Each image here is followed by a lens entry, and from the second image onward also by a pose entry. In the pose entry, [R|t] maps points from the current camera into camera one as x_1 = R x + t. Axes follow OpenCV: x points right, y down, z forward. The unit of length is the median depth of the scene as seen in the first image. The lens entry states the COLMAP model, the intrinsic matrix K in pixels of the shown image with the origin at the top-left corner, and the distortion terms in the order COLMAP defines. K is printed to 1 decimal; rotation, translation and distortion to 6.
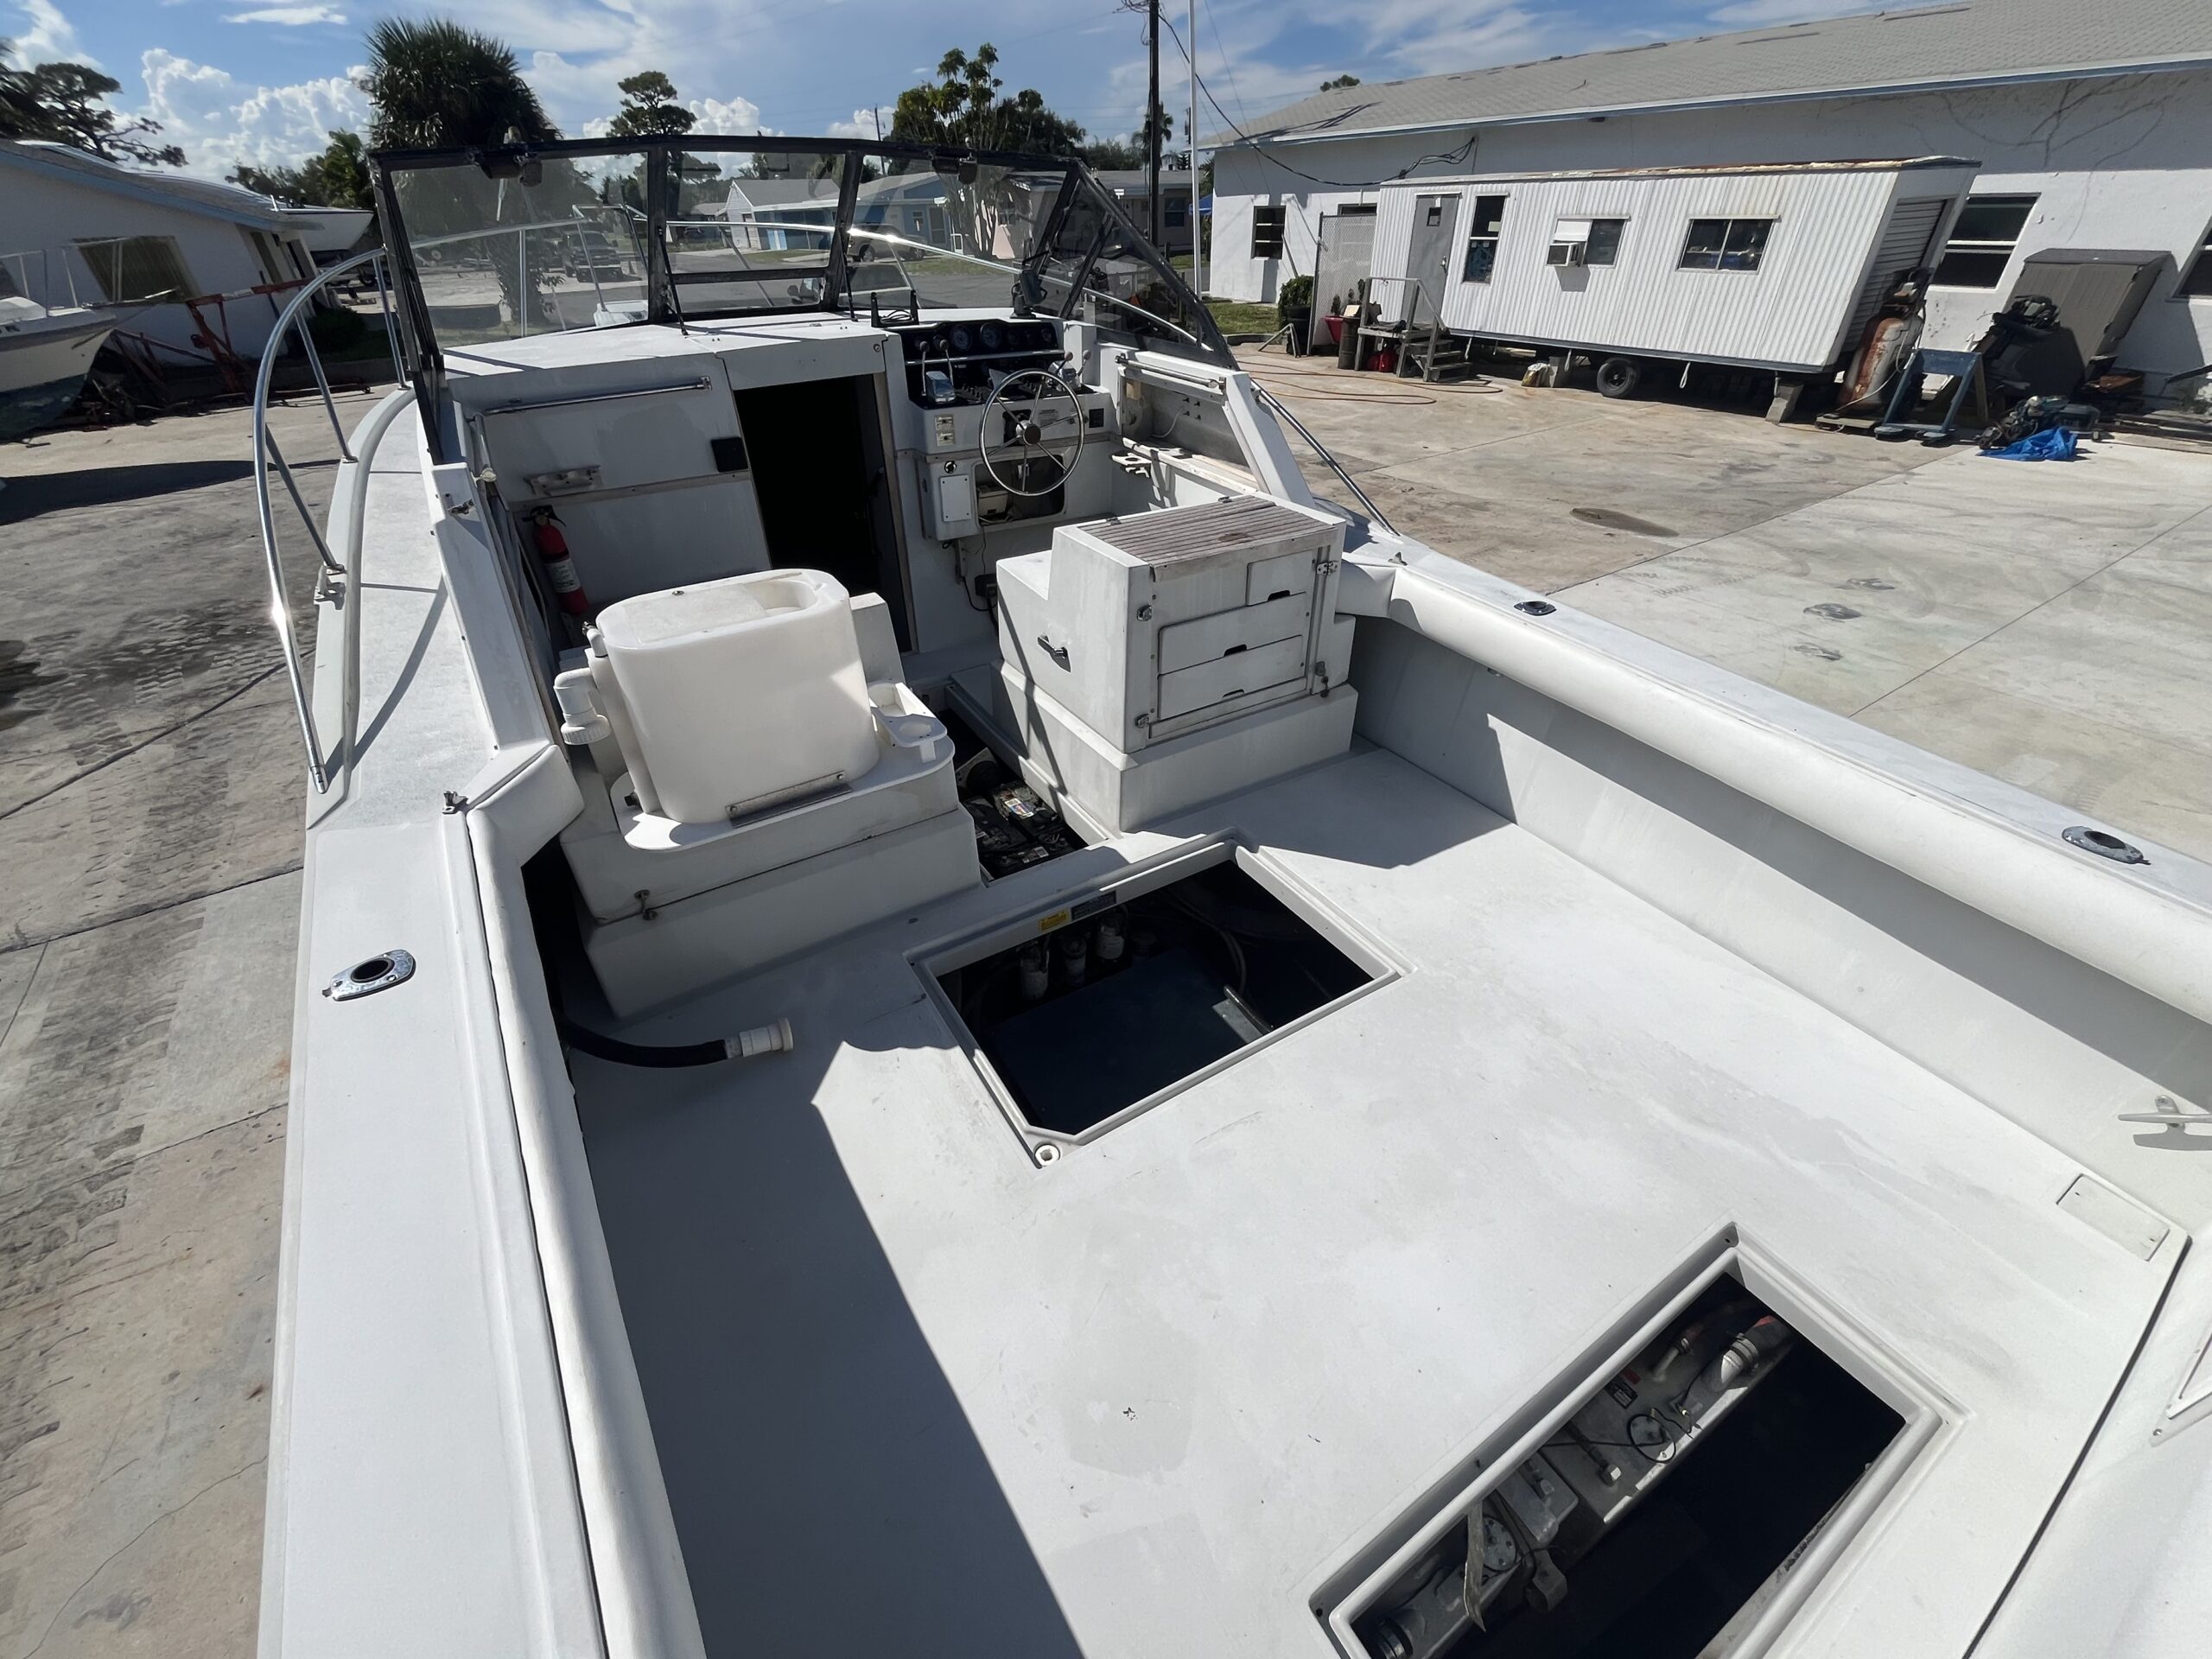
lens RADIAL K [[900.3, 0, 1101.9], [0, 900.3, 829.9], [0, 0, 1]] dist [-0.002768, 0.000282]
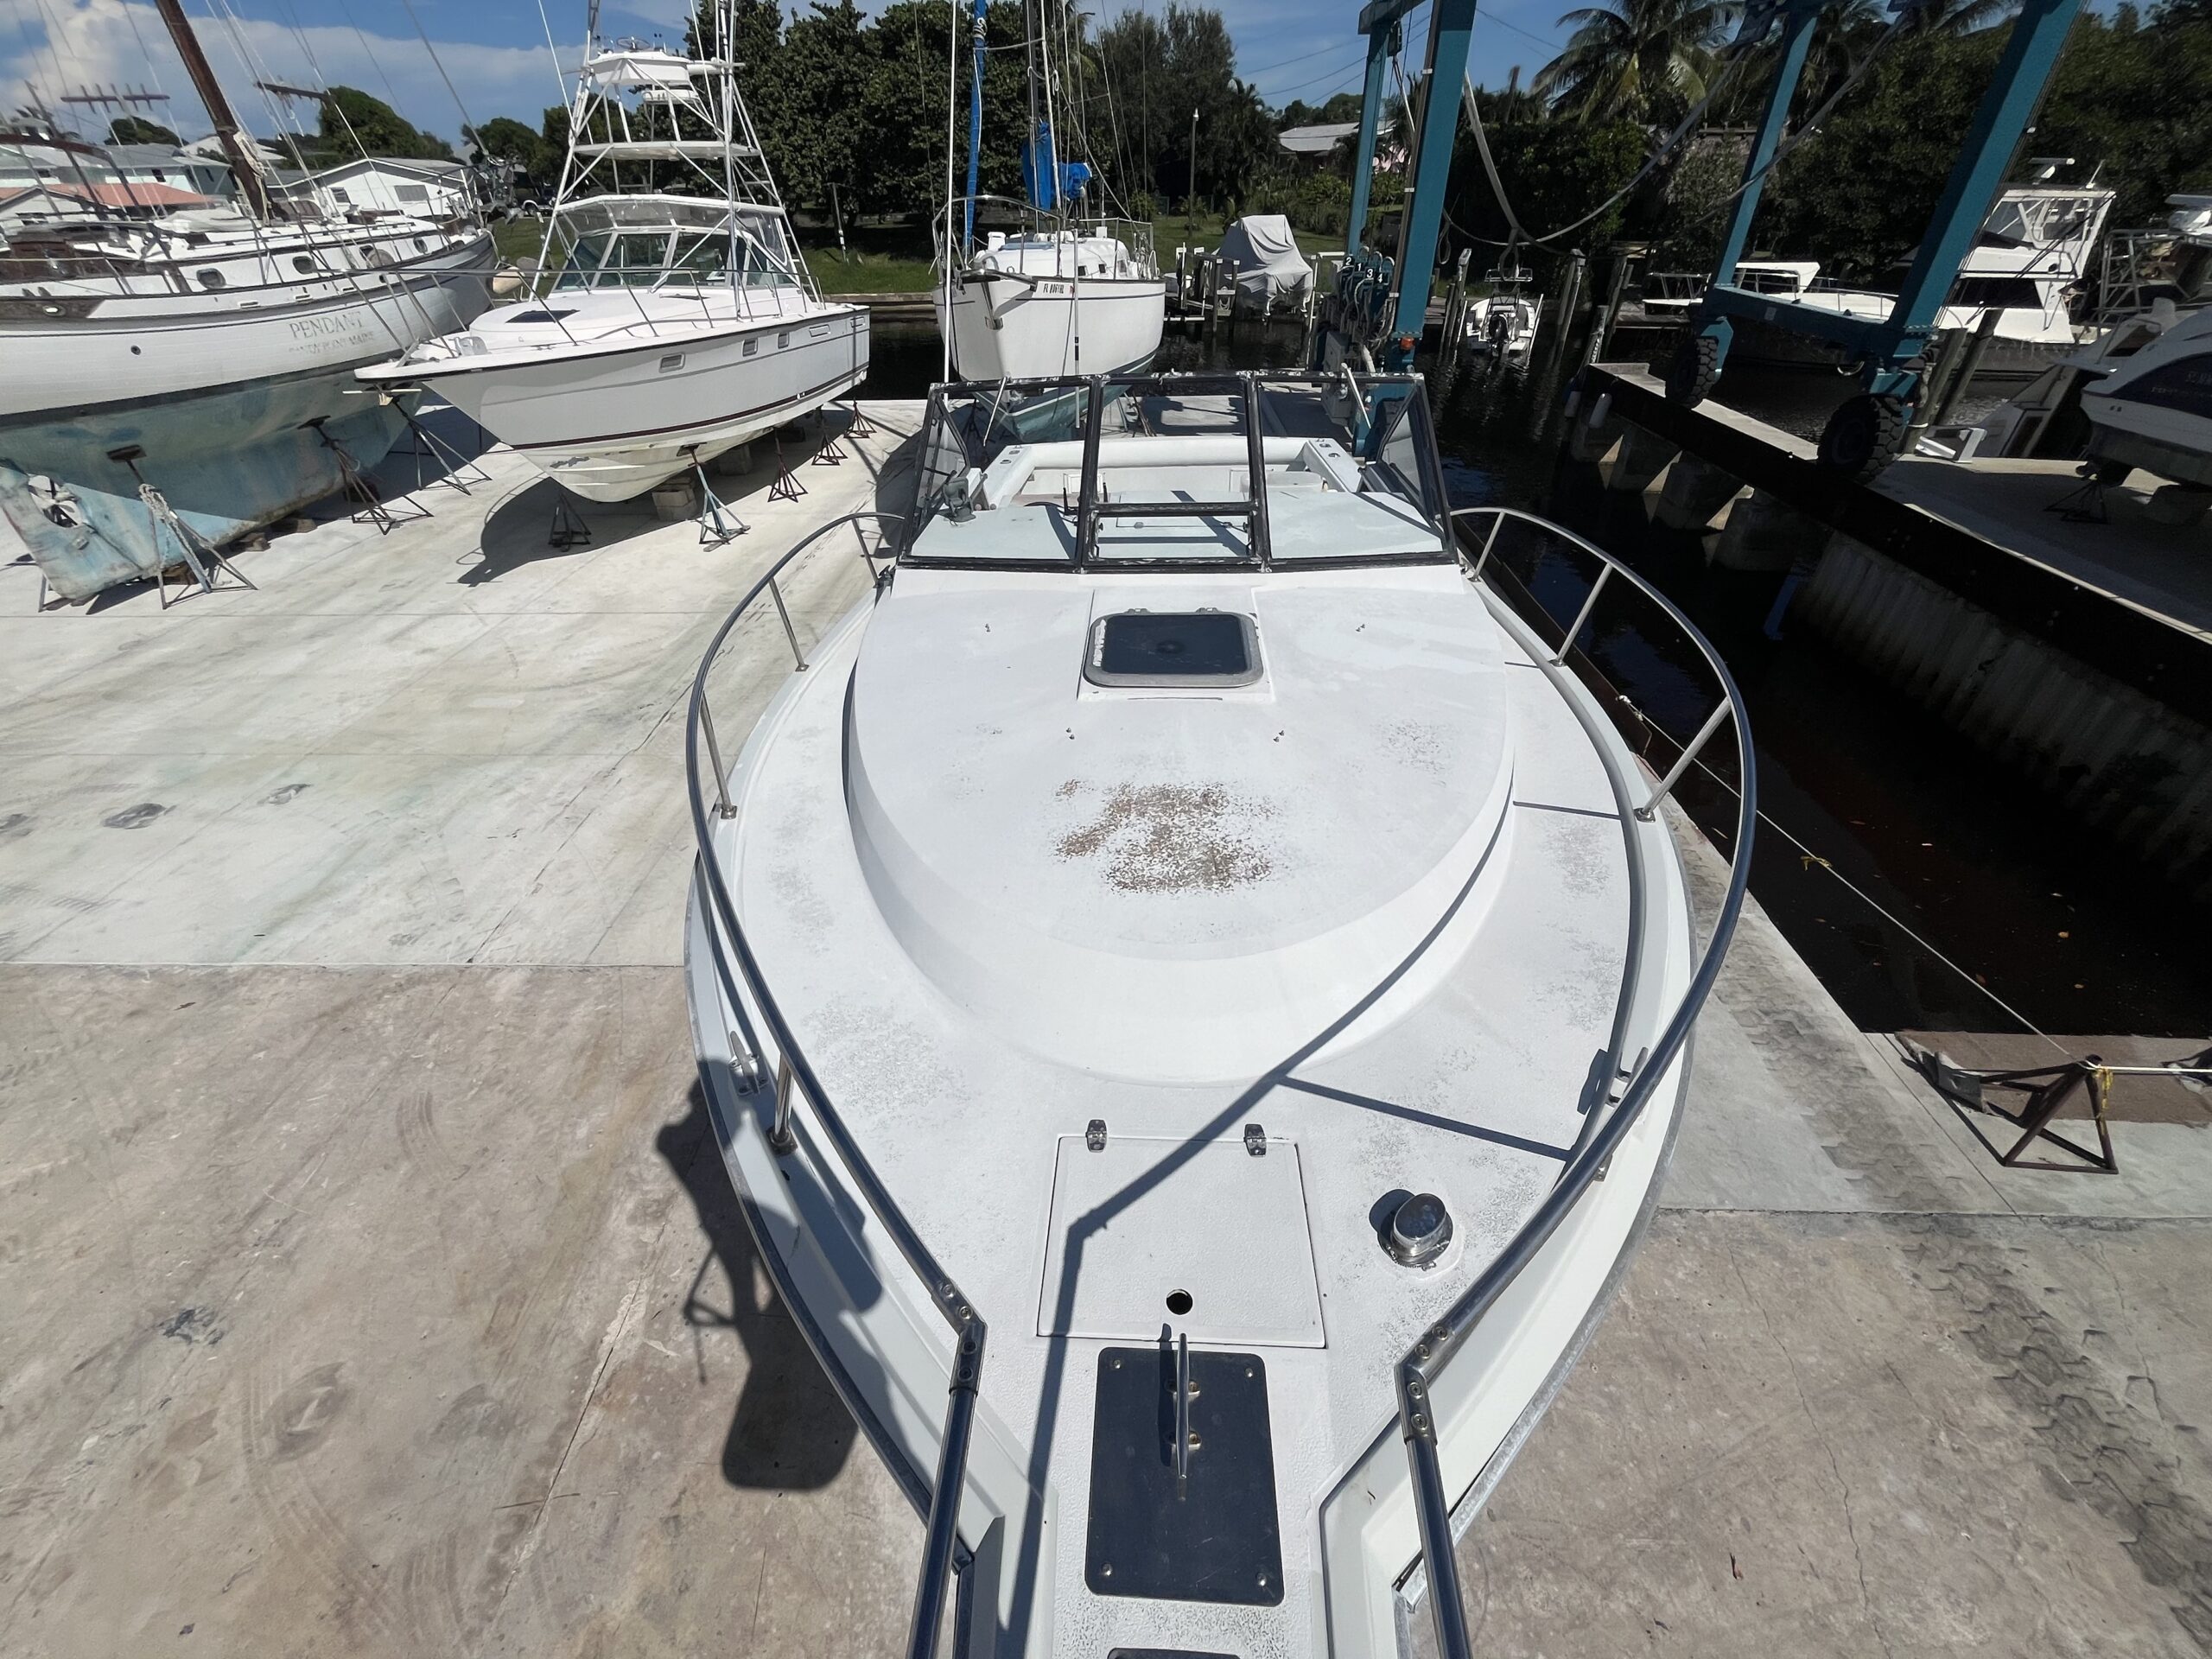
lens RADIAL K [[900.3, 0, 1101.9], [0, 900.3, 829.9], [0, 0, 1]] dist [-0.002768, 0.000282]
pose [[-0.820827, -0.304886, 0.482998, -0.870063], [0.358426, 0.383452, 0.851173, -1.302766], [-0.444718, 0.871785, -0.205469, 1.491861]]
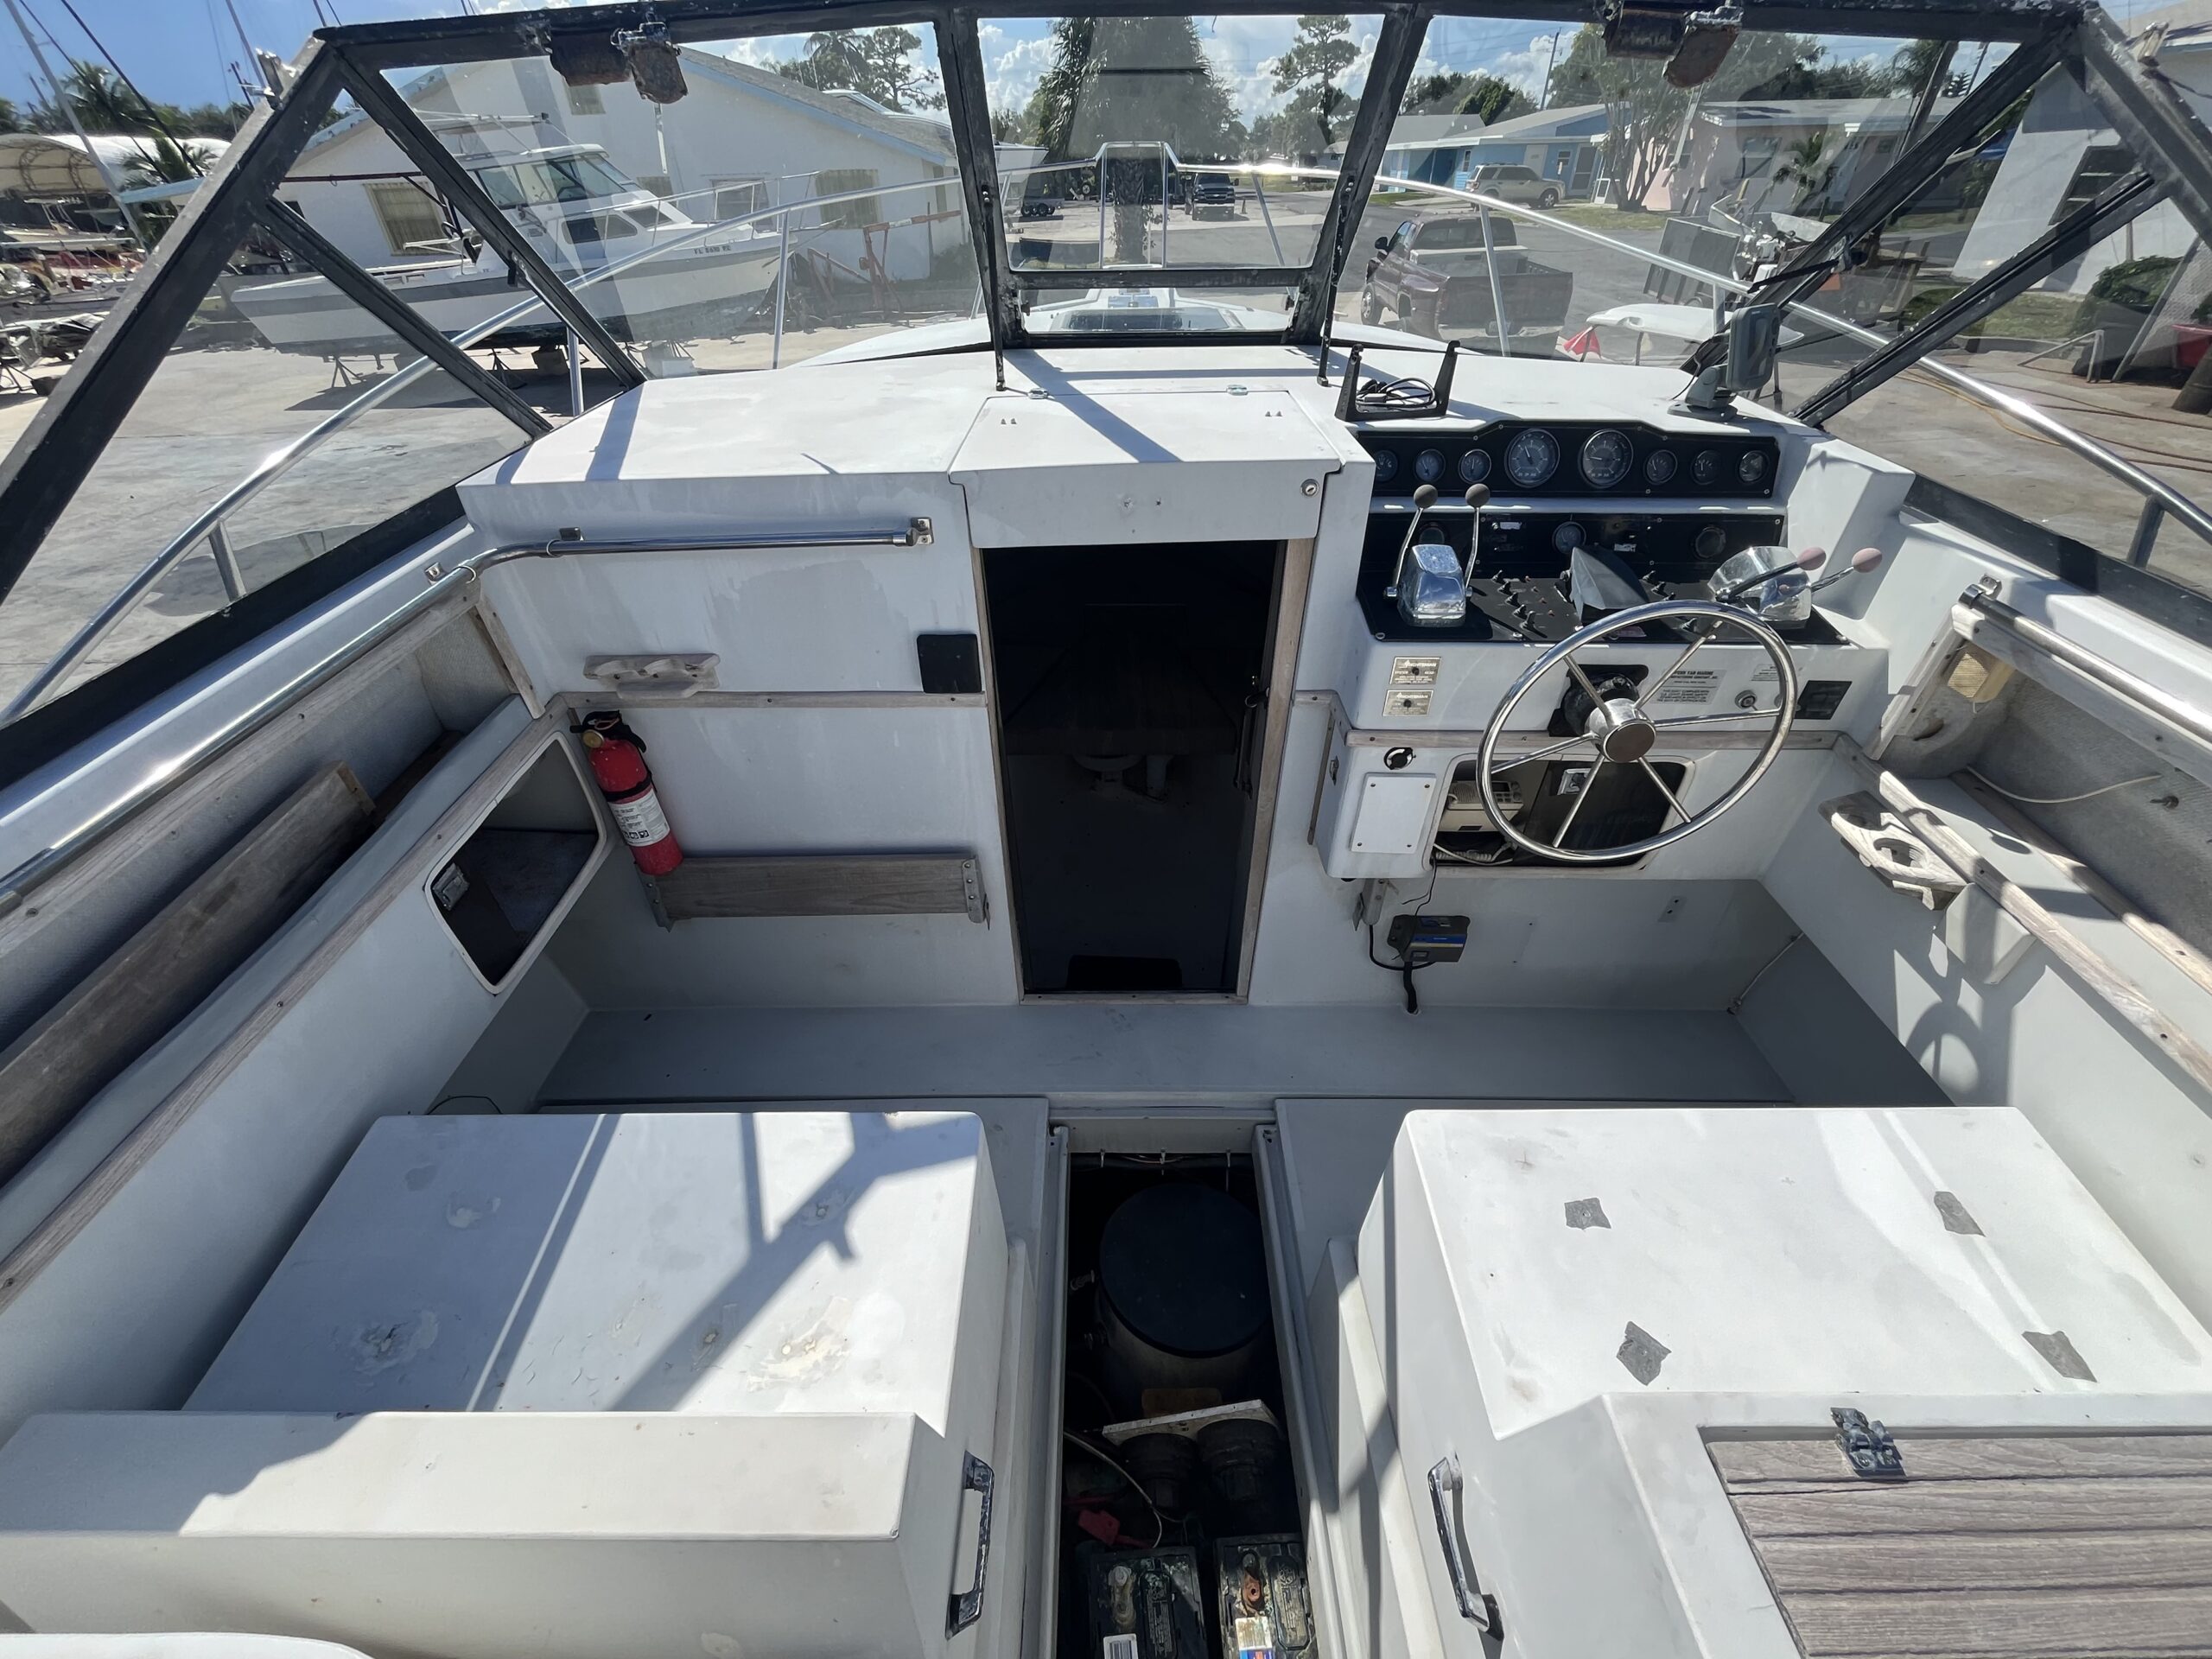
lens RADIAL K [[902.0, 0, 1106.0], [0, 902.0, 829.5], [0, 0, 1]] dist [-0.002021, 0.000102]
pose [[0.849522, 0.319500, -0.419799, -0.089252], [-0.300957, 0.947066, 0.111764, -0.357016], [0.433286, 0.031396, 0.900709, 0.513598]]
